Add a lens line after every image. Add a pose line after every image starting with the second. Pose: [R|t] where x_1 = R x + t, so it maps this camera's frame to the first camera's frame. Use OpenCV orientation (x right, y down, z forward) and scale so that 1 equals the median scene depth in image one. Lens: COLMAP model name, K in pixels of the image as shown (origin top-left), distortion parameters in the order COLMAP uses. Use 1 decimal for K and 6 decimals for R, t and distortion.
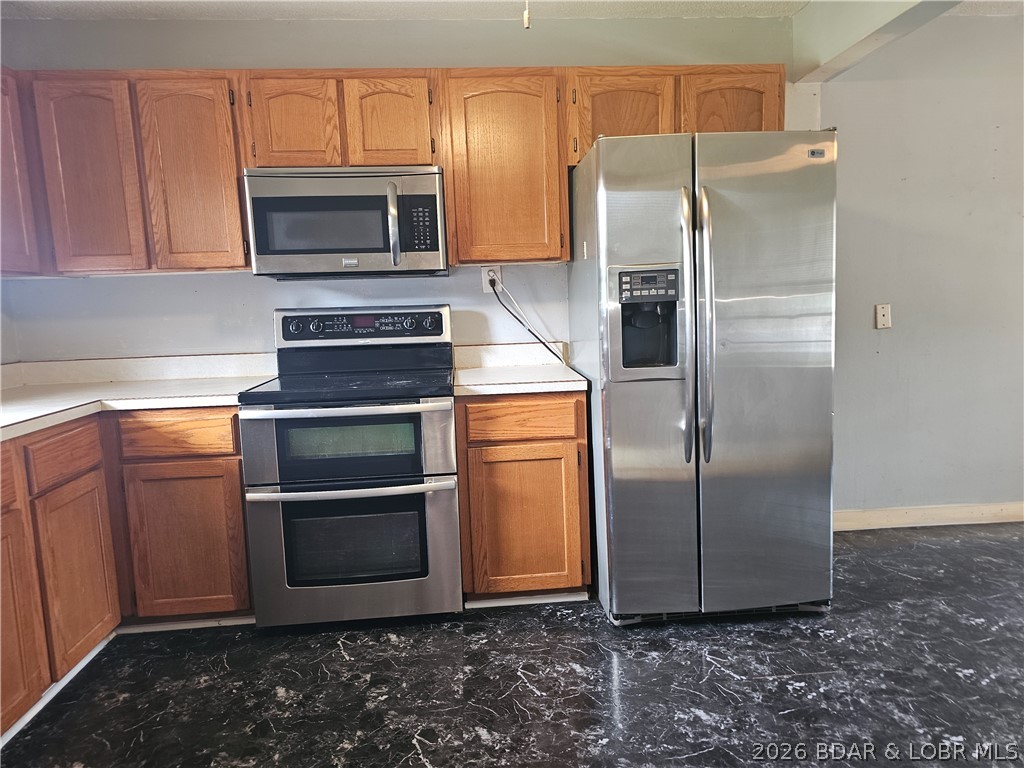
lens RADIAL K [[694.2, 0, 518.5], [0, 694.2, 385.1], [0, 0, 1]] dist [0.043722, -0.031067]
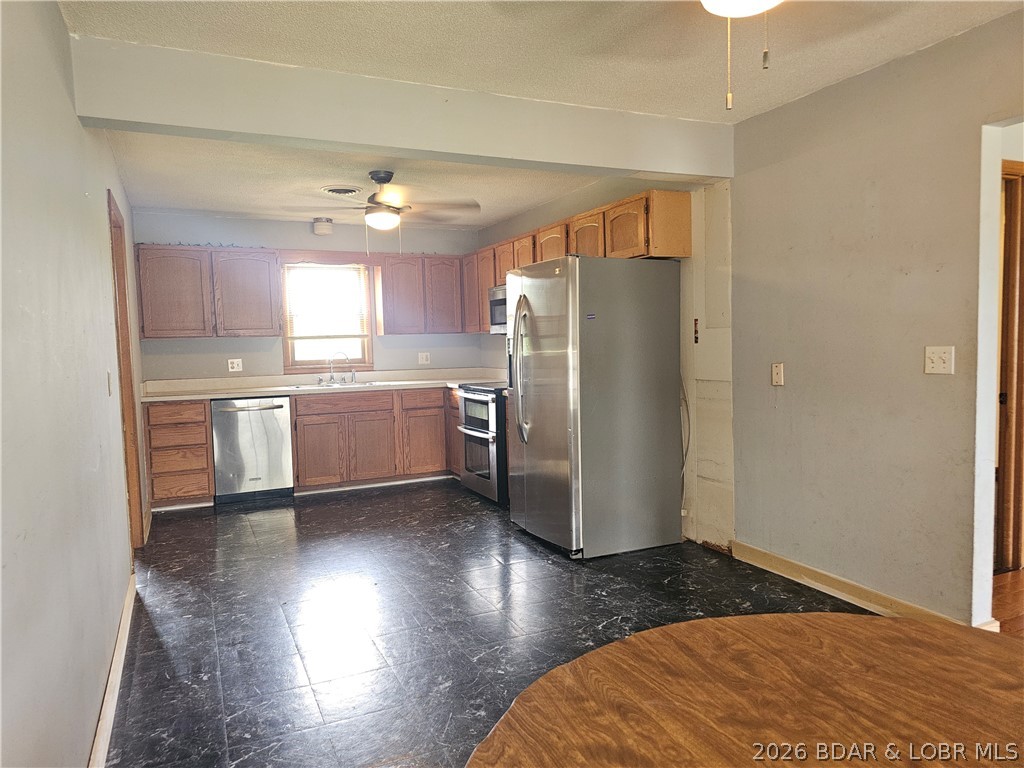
lens RADIAL K [[694.2, 0, 509.0], [0, 694.2, 387.6], [0, 0, 1]] dist [0.043722, -0.031067]
pose [[0.336429, 0.089143, -0.937480, 1.838024], [-0.105167, 0.992839, 0.056666, -0.126113], [0.935818, 0.079528, 0.343394, 0.322428]]
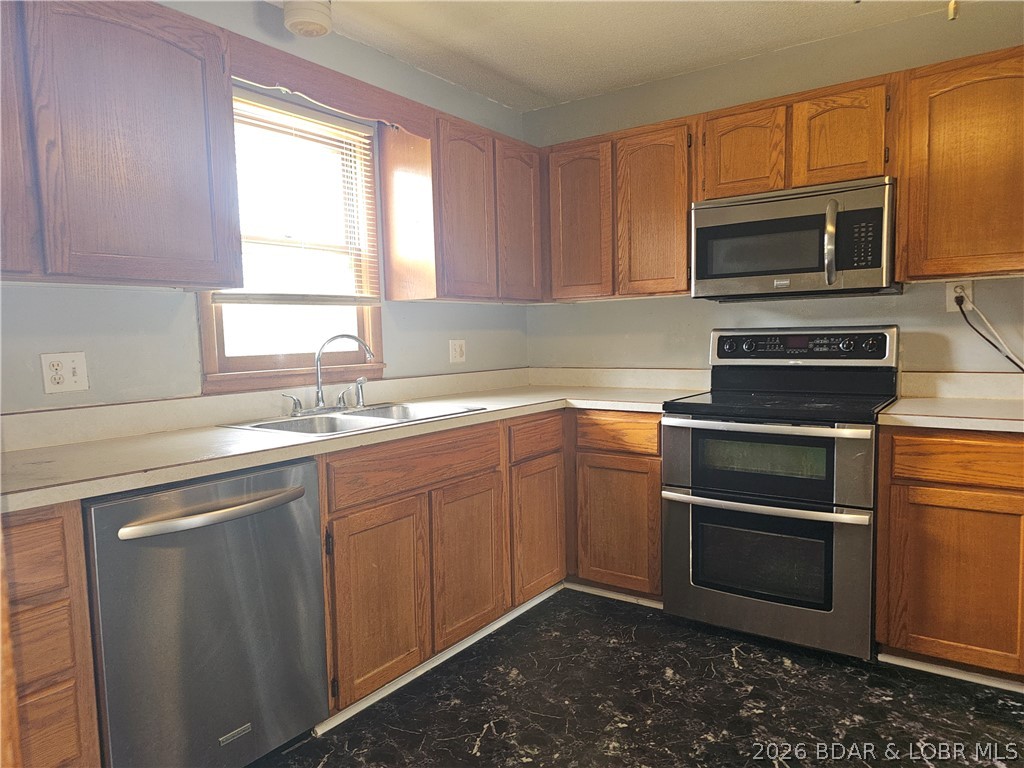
lens RADIAL K [[694.2, 0, 511.0], [0, 694.2, 393.3], [0, 0, 1]] dist [0.043722, -0.031067]
pose [[0.763162, 0.073252, -0.642043, 0.129272], [-0.085817, 0.996243, 0.011658, 0.005178], [0.640484, 0.046201, 0.766580, -0.025039]]
